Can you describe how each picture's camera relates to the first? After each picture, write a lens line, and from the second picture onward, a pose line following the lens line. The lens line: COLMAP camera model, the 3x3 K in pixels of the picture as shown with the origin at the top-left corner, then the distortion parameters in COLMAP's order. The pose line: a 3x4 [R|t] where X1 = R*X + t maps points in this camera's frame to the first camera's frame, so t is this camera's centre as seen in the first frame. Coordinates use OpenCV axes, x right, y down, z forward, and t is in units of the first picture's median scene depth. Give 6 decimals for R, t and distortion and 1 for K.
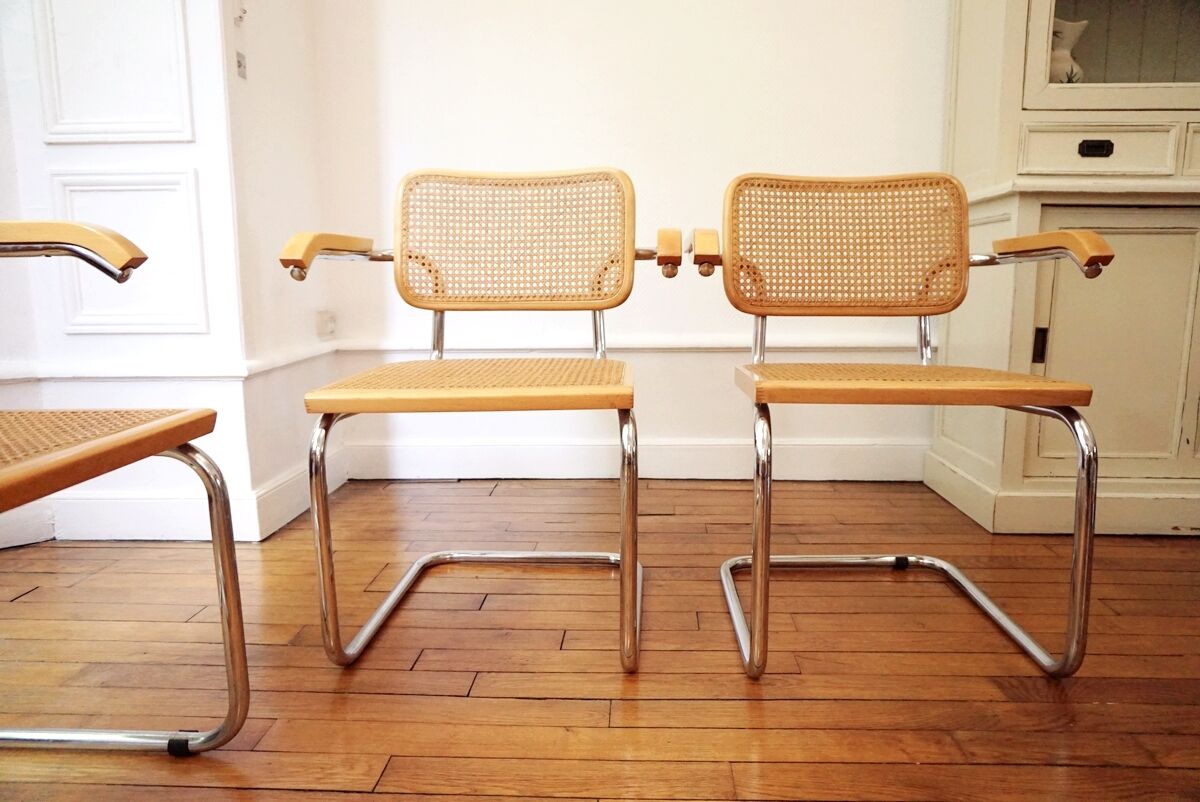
lens RADIAL K [[787.4, 0, 600.0], [0, 787.4, 401.0], [0, 0, 1]] dist [-0.070249, 0.053831]
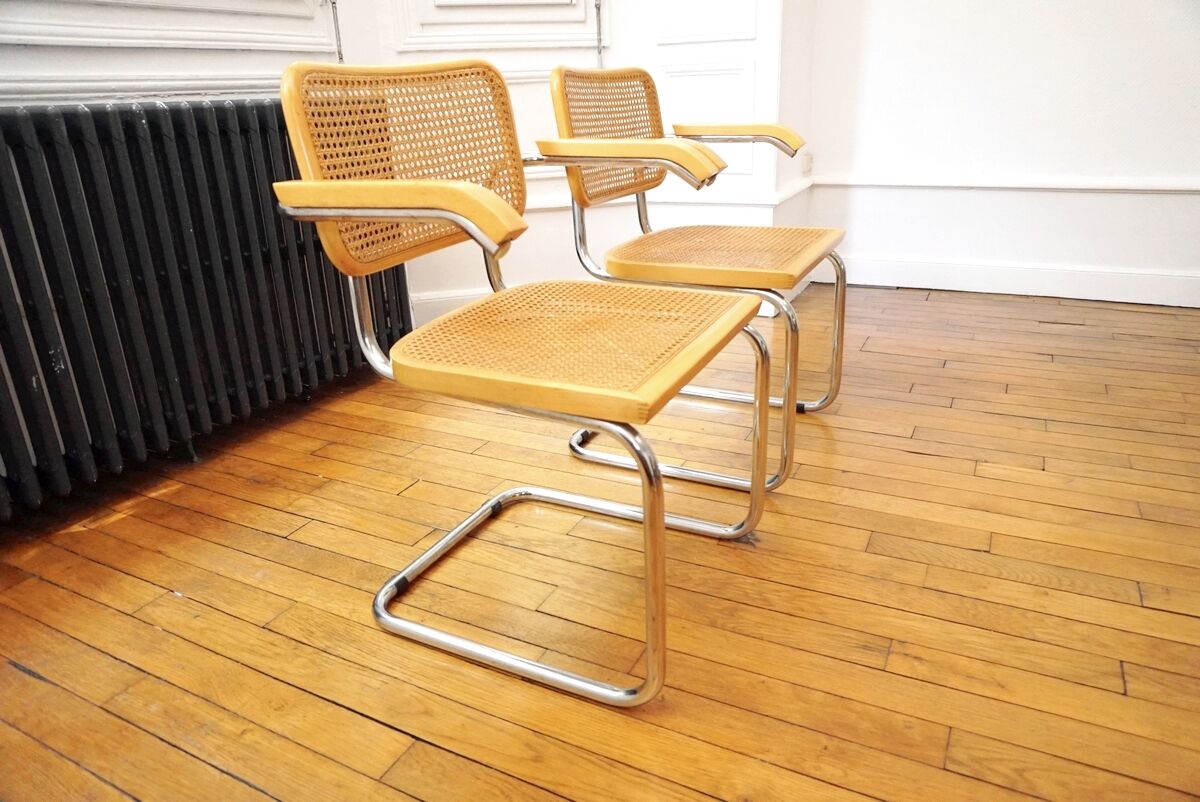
lens RADIAL K [[787.4, 0, 600.0], [0, 787.4, 401.0], [0, 0, 1]] dist [-0.070249, 0.053831]
pose [[0.911937, 0.122626, -0.391579, -0.145250], [-0.031226, 0.972273, 0.231755, -0.002591], [0.409141, -0.199118, 0.890481, -0.578466]]
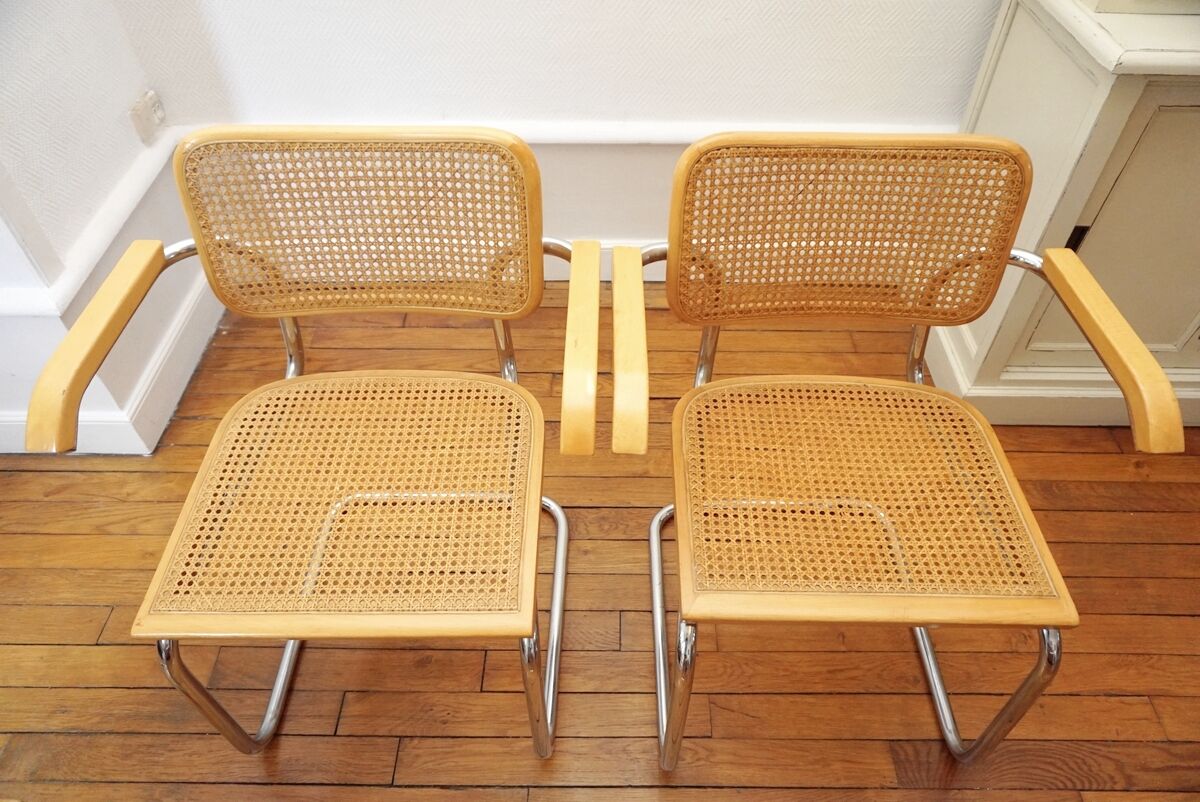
lens RADIAL K [[787.4, 0, 600.0], [0, 787.4, 401.0], [0, 0, 1]] dist [-0.070249, 0.053831]
pose [[0.998945, -0.027475, 0.036790, 0.065858], [-0.000477, 0.794979, 0.606637, -0.511235], [-0.045915, -0.606015, 0.794127, 0.359637]]
